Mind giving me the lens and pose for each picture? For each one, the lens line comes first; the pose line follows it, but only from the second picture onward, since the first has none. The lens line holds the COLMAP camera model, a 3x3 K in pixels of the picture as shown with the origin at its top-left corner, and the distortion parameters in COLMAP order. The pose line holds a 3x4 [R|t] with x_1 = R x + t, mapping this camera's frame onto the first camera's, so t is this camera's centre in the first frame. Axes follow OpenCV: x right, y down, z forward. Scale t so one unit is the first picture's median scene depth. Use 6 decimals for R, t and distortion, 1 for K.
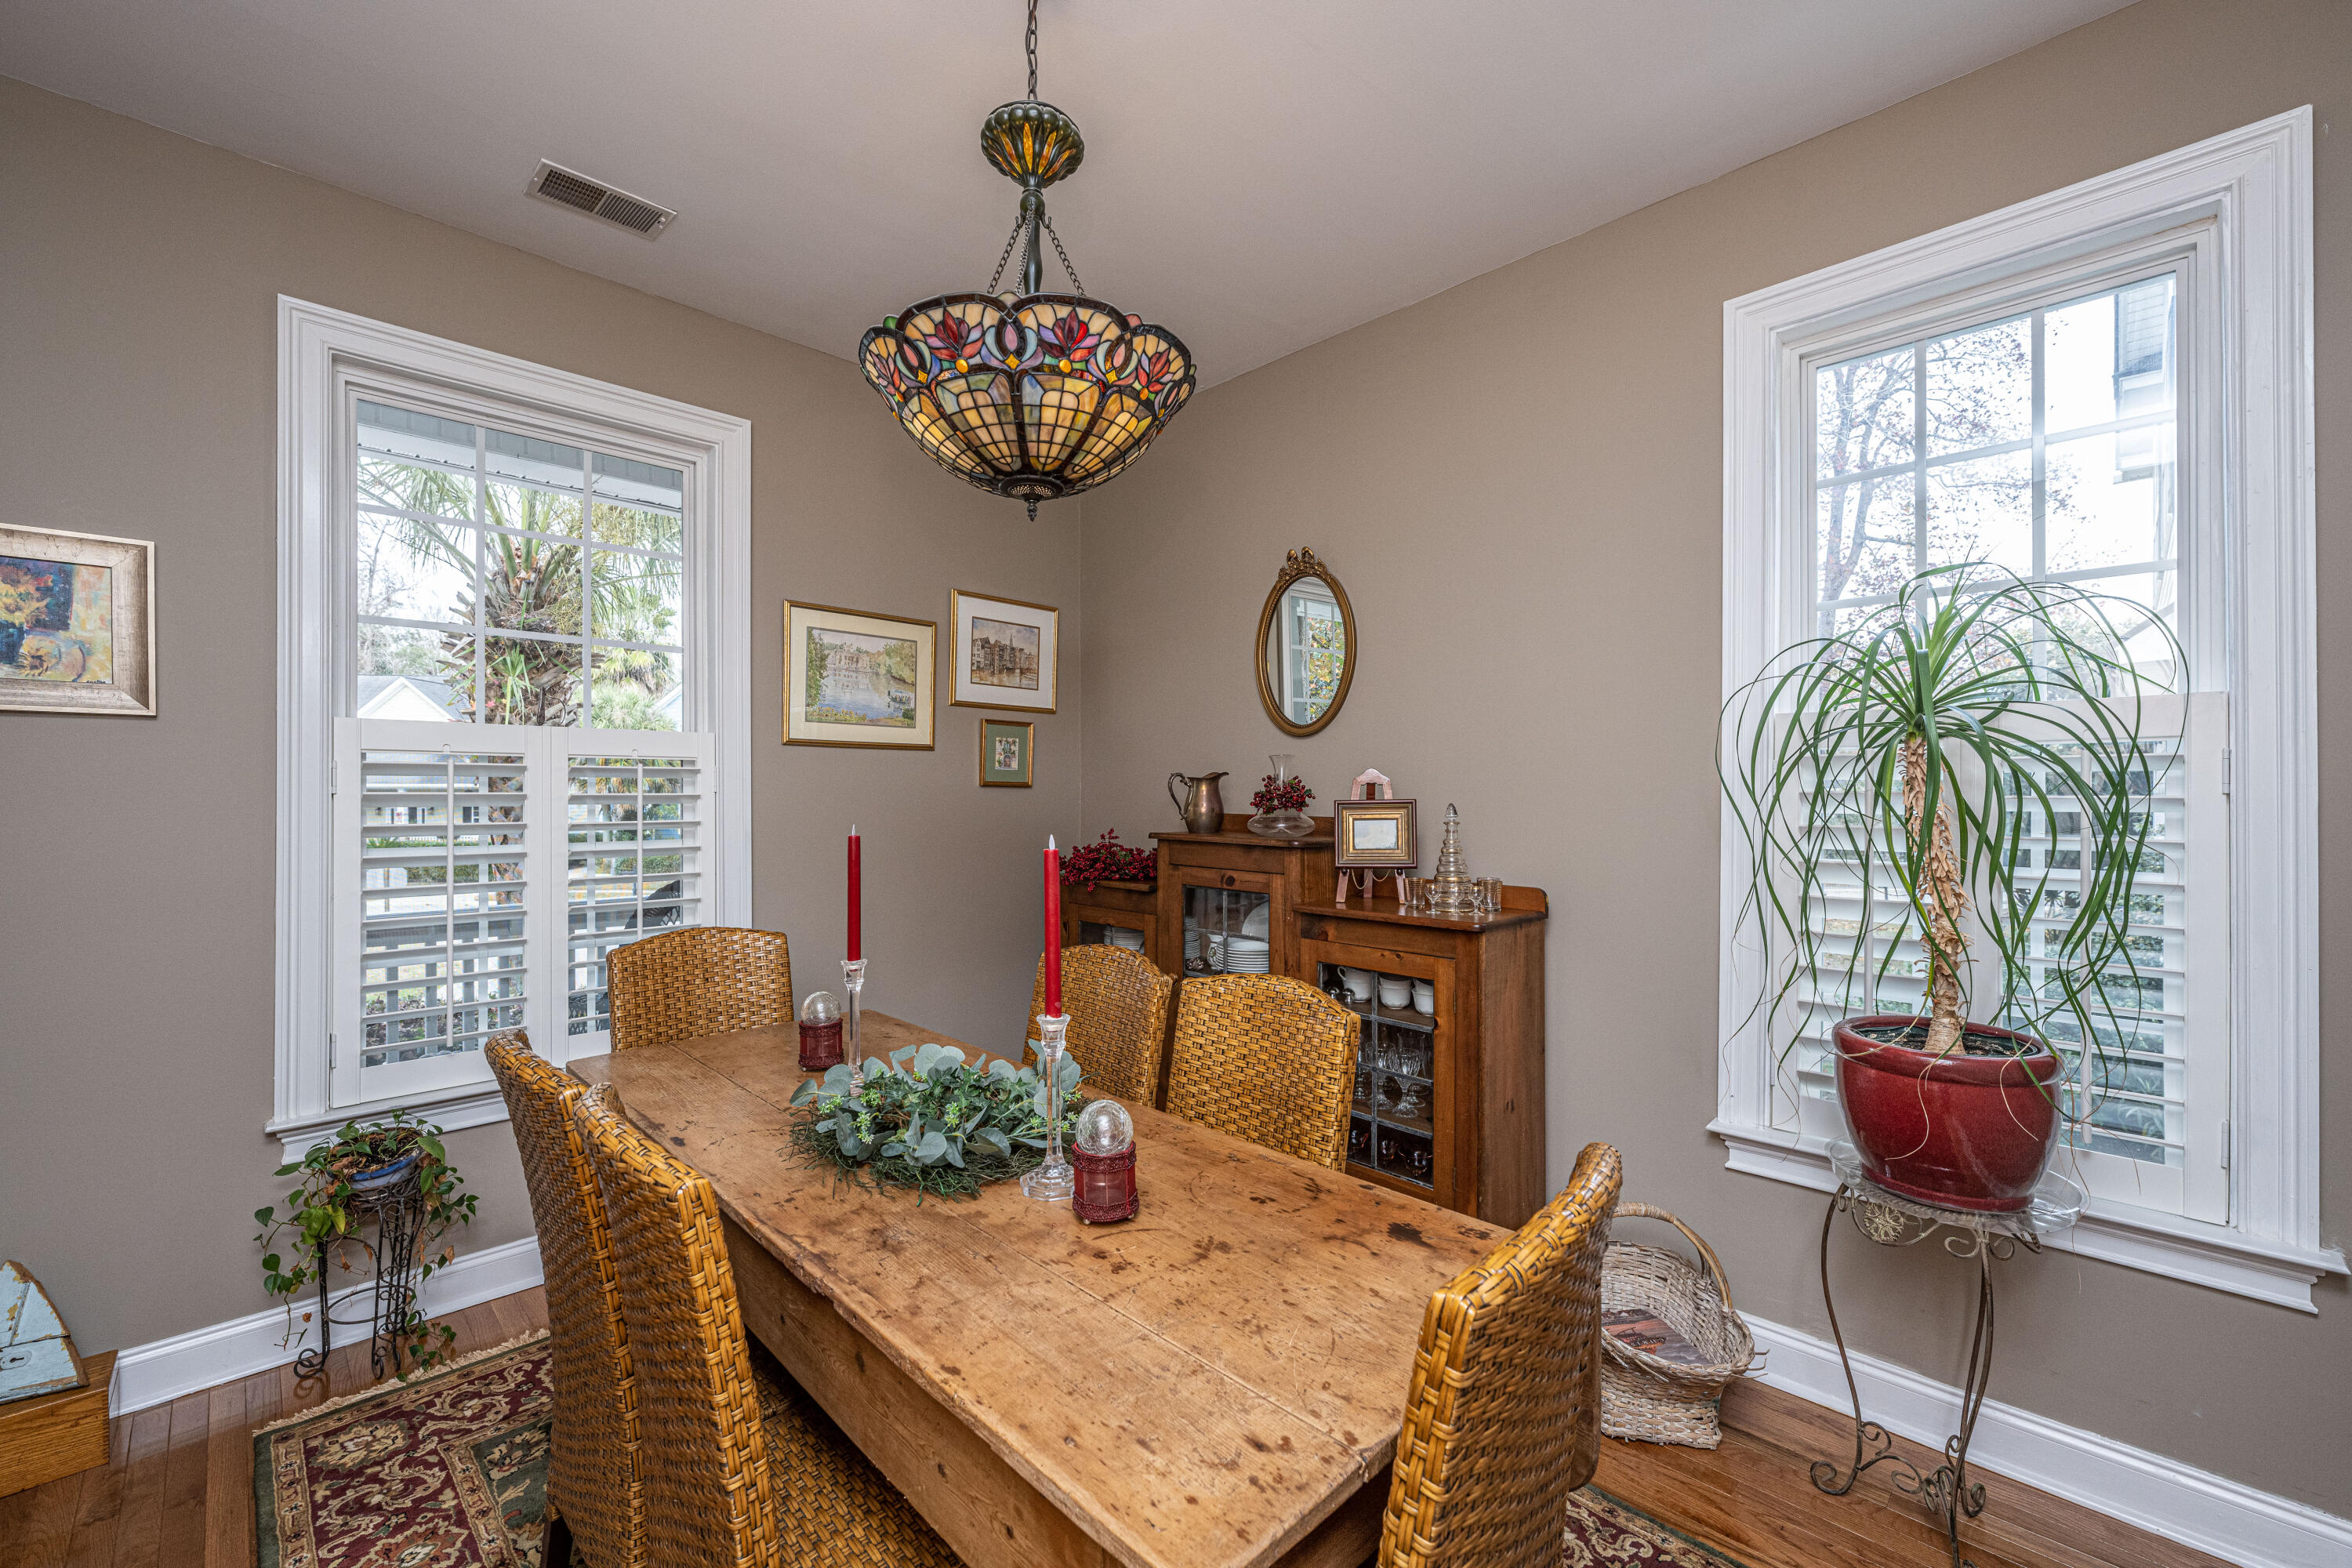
lens RADIAL K [[954.6, 0, 1159.1], [0, 954.6, 787.3], [0, 0, 1]] dist [-0.002275, 0.000740]
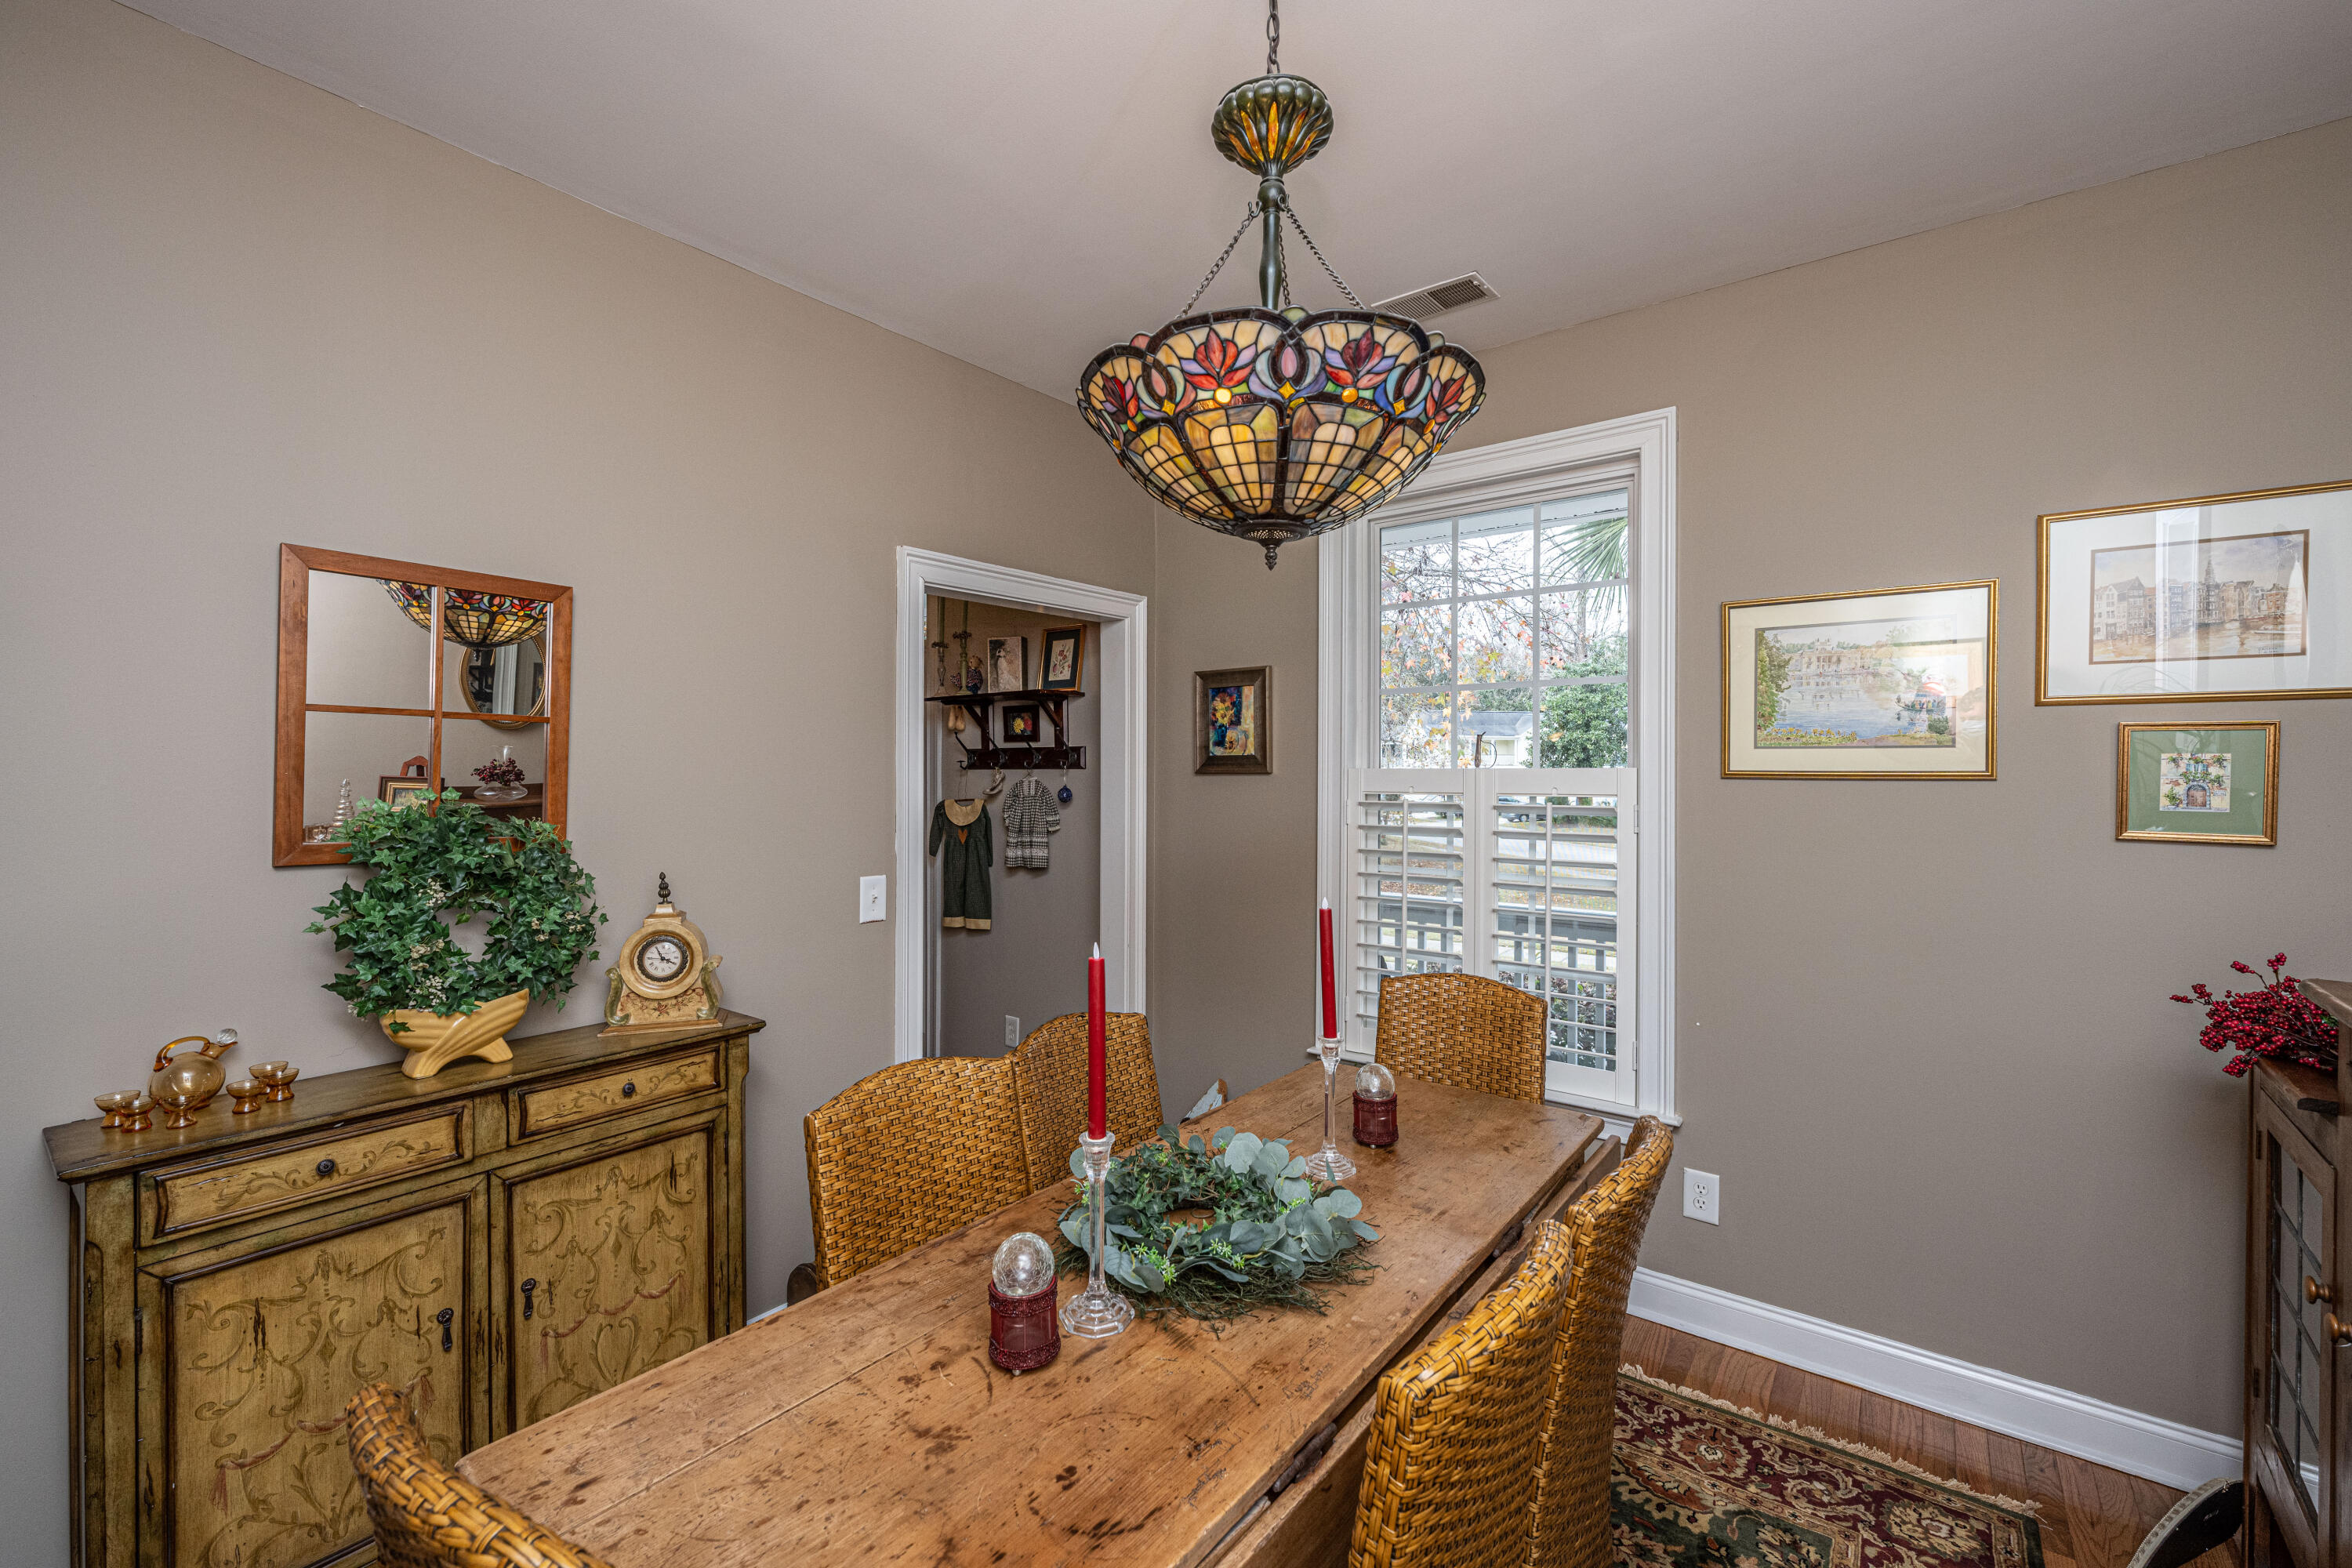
lens RADIAL K [[954.6, 0, 1162.9], [0, 954.6, 781.0], [0, 0, 1]] dist [-0.002275, 0.000740]
pose [[0.134011, 0.008278, -0.990945, 0.372378], [0.005355, 0.999944, 0.009077, -0.054004], [0.990965, -0.006523, 0.133959, 0.422730]]
